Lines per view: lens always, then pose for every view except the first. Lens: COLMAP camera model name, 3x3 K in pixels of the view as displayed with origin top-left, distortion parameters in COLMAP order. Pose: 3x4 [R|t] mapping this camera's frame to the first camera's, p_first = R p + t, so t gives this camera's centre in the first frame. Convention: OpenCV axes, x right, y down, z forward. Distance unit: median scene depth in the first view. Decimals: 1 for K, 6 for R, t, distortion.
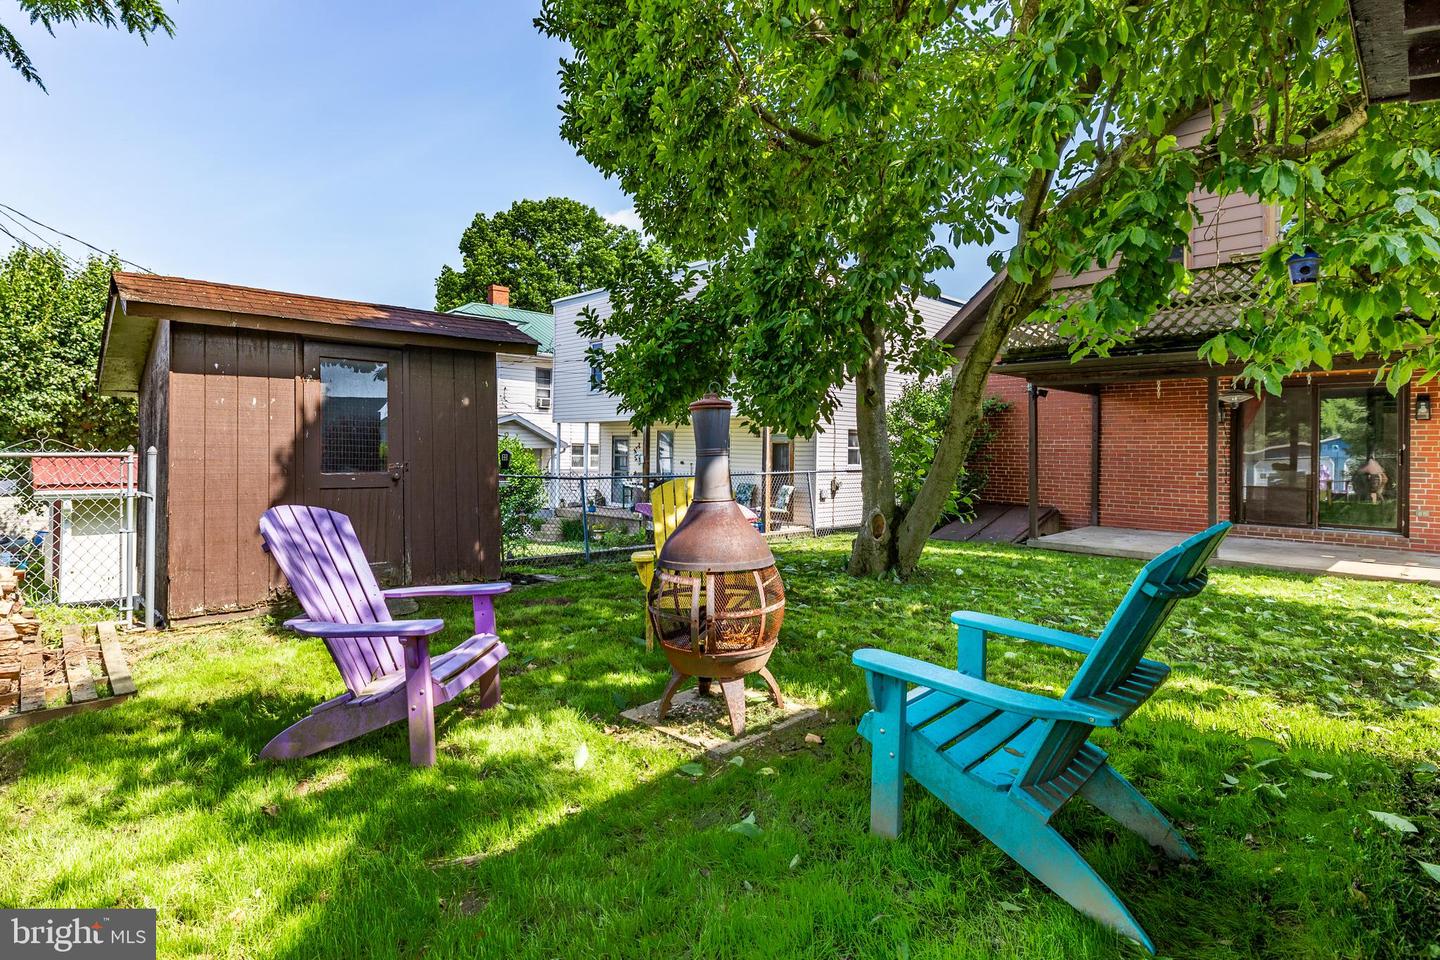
lens RADIAL K [[712.4, 0, 720.7], [0, 712.4, 441.0], [0, 0, 1]] dist [-0.000070, -0.000124]
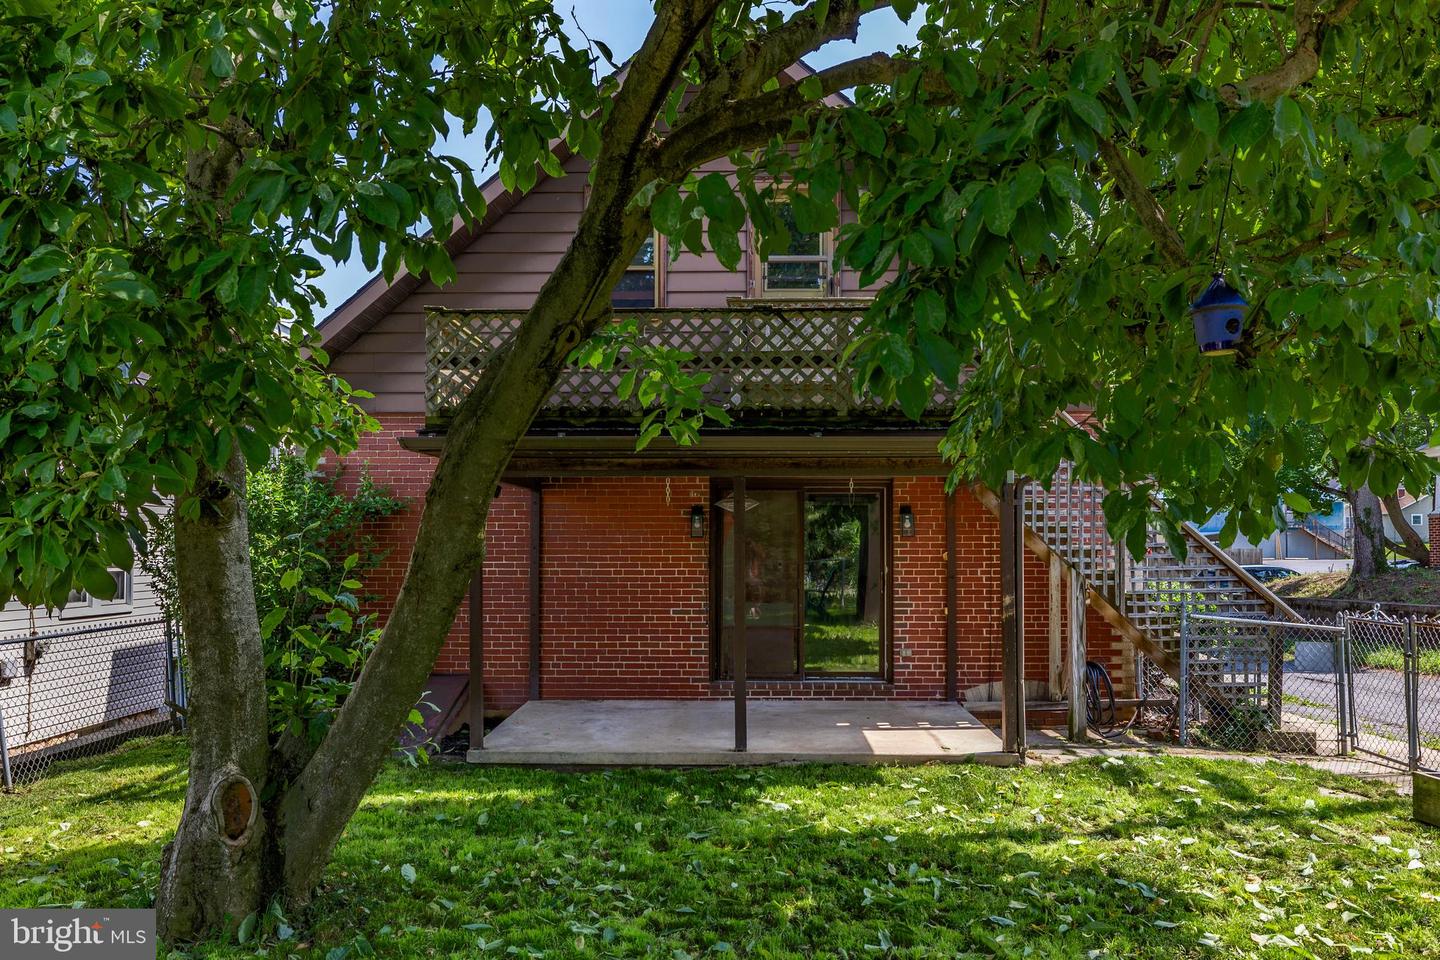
lens RADIAL K [[1084.0, 0, 722.3], [0, 1084.0, 530.2], [0, 0, 1]] dist [-0.004745, -0.001373]
pose [[0.731603, 0.002877, 0.681725, -0.004178], [0.001549, 0.999981, -0.005884, -0.029858], [-0.681729, 0.005361, 0.731585, 0.242596]]
